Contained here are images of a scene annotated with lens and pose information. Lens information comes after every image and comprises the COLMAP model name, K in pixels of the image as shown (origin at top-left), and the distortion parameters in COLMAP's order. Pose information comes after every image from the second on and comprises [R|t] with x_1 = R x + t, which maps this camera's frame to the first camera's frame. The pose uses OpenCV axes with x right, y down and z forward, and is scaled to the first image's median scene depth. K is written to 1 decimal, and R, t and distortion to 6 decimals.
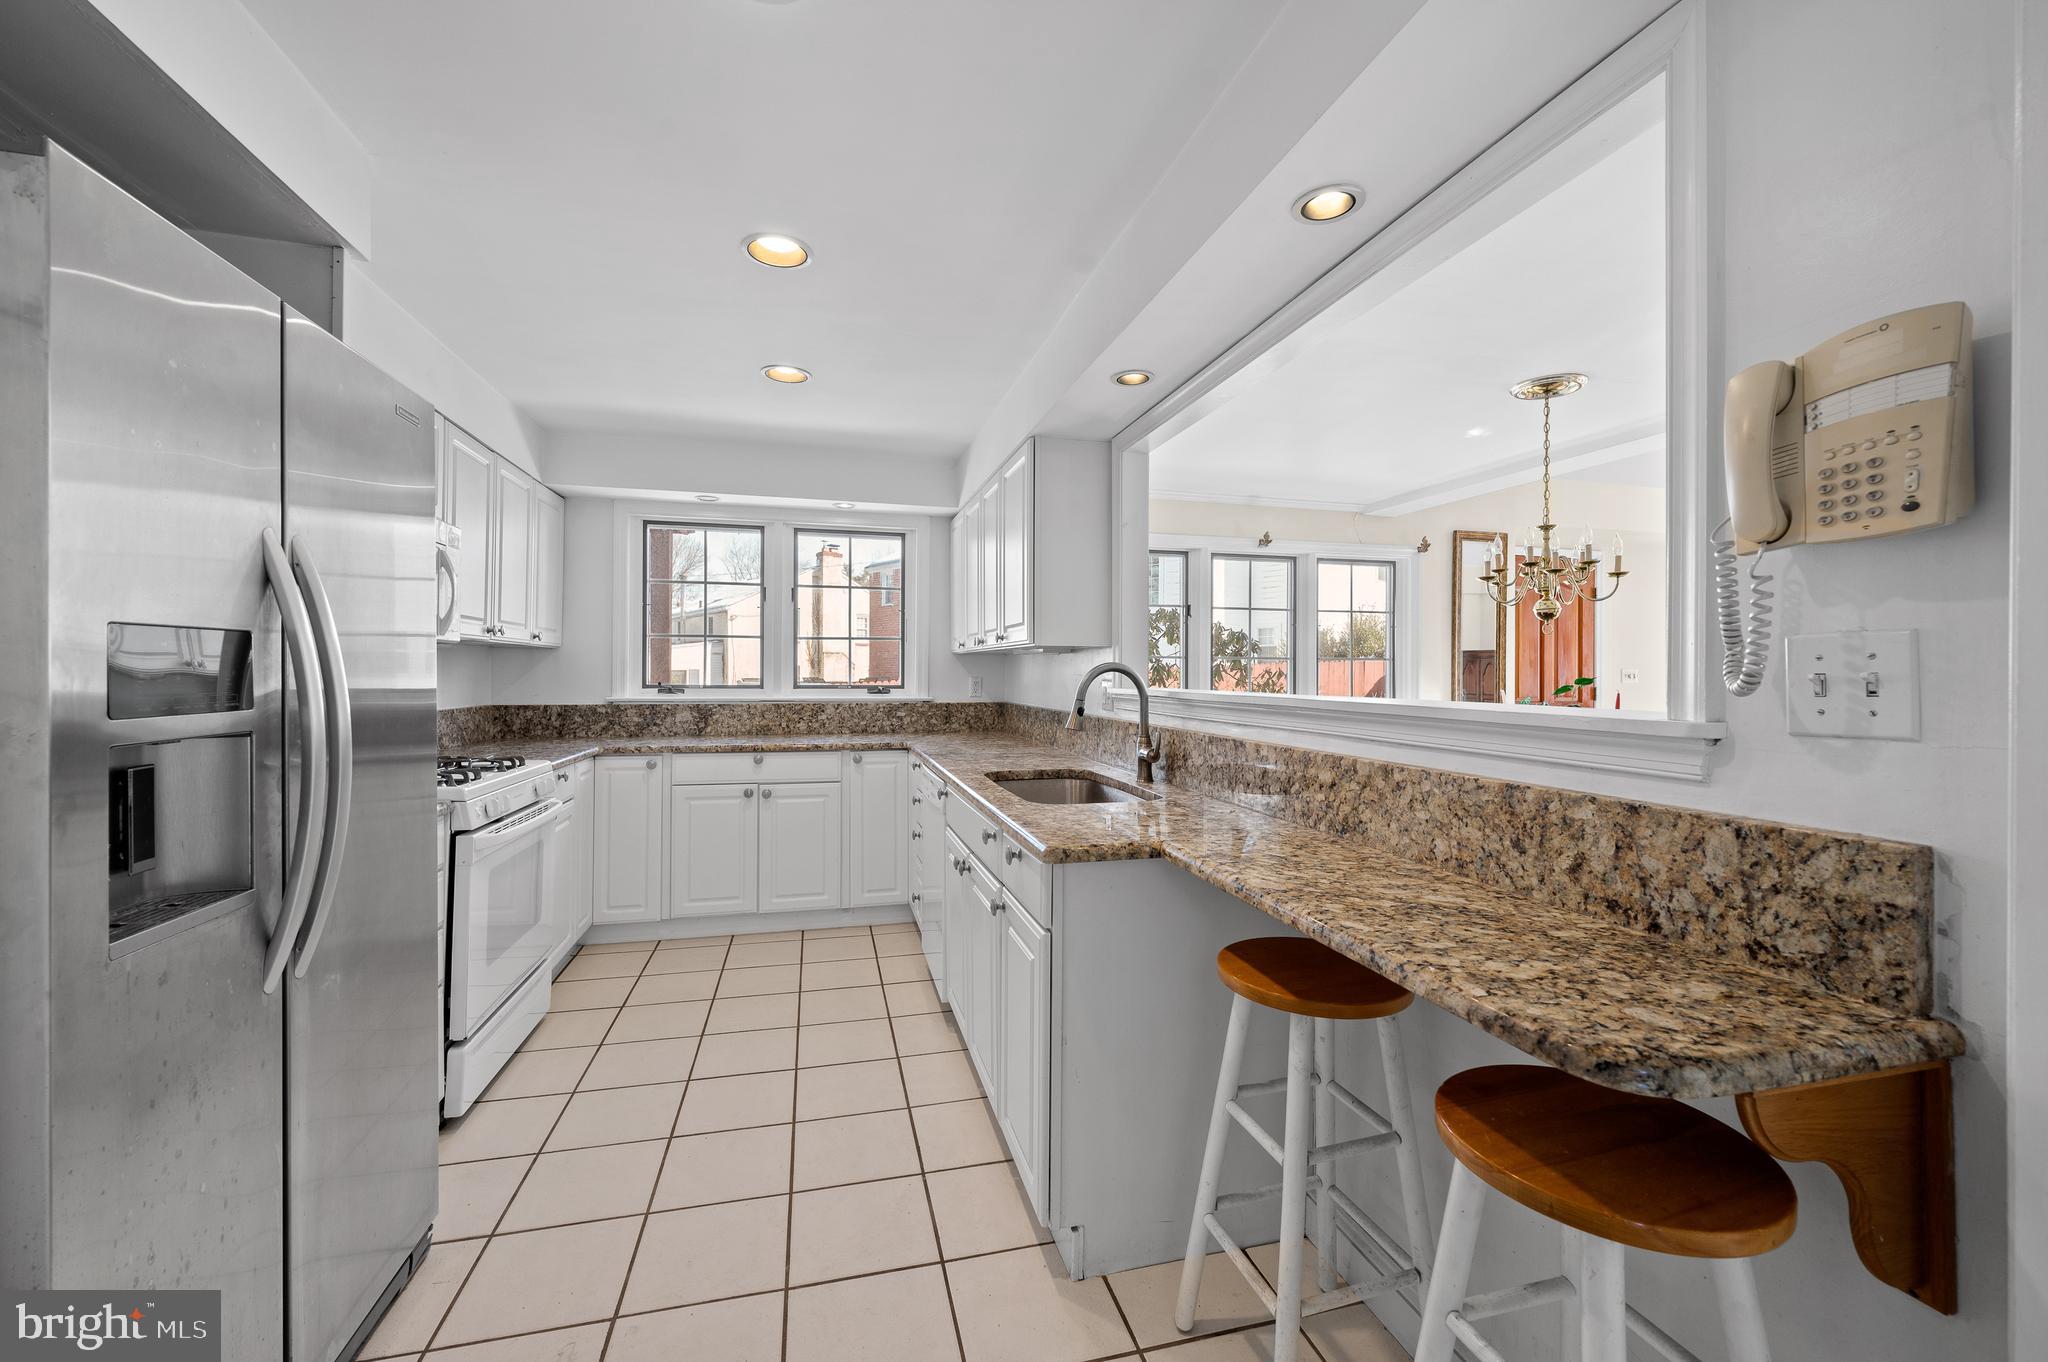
lens RADIAL K [[834.2, 0, 1025.1], [0, 834.2, 674.6], [0, 0, 1]] dist [-0.004984, 0.000046]
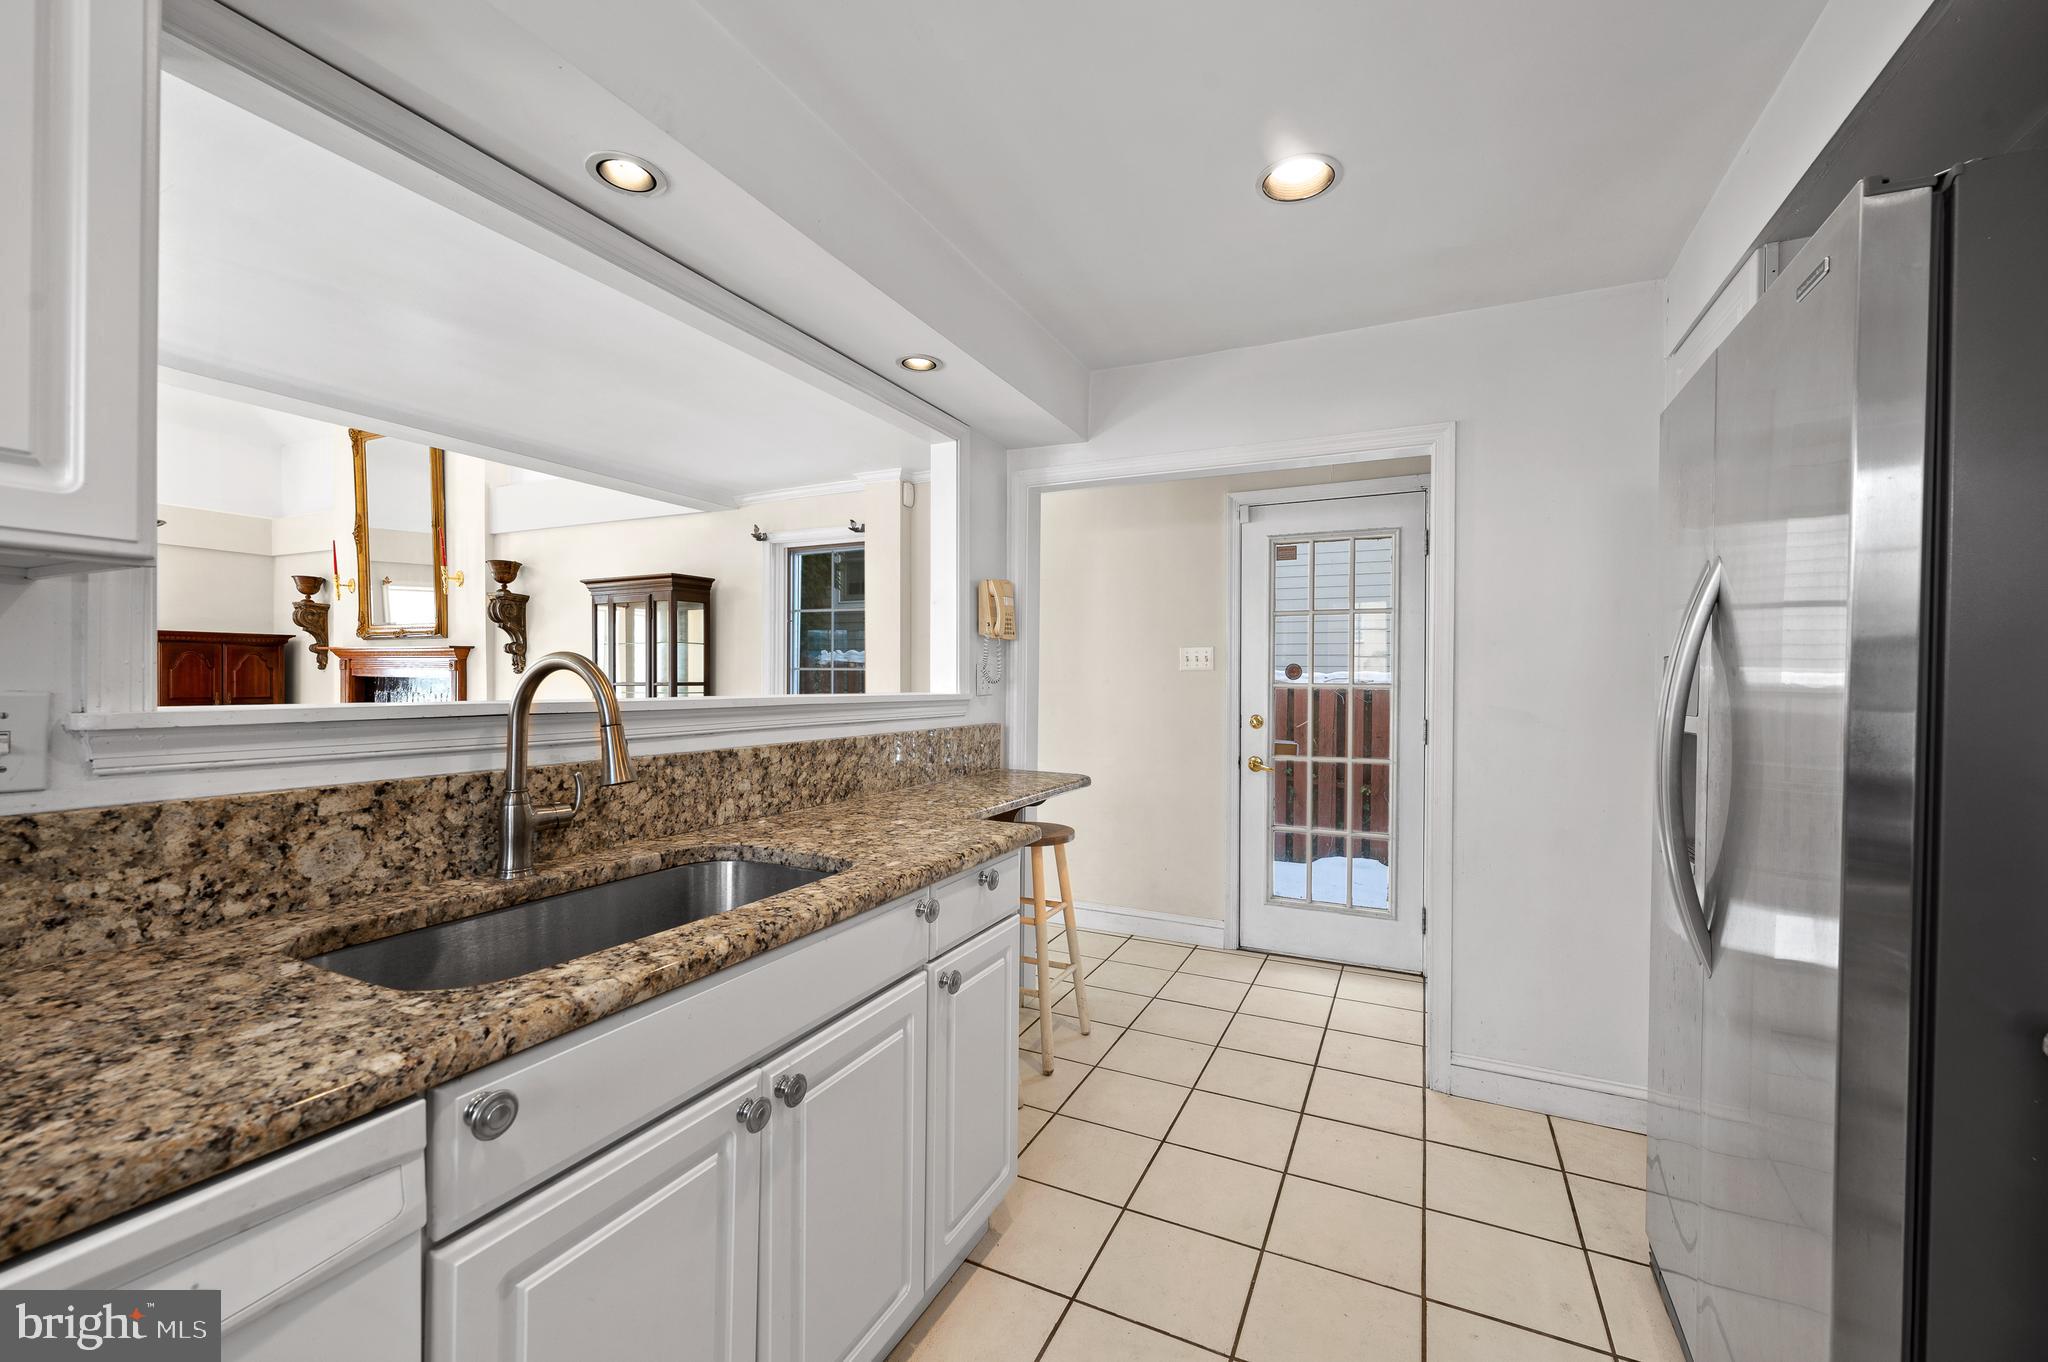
lens RADIAL K [[834.2, 0, 1032.6], [0, 834.2, 676.3], [0, 0, 1]] dist [-0.004984, 0.000046]
pose [[-0.769766, -0.007077, 0.638287, -0.630758], [-0.006927, 0.999972, 0.002733, -0.004925], [-0.638288, -0.002317, -0.769794, 1.672705]]
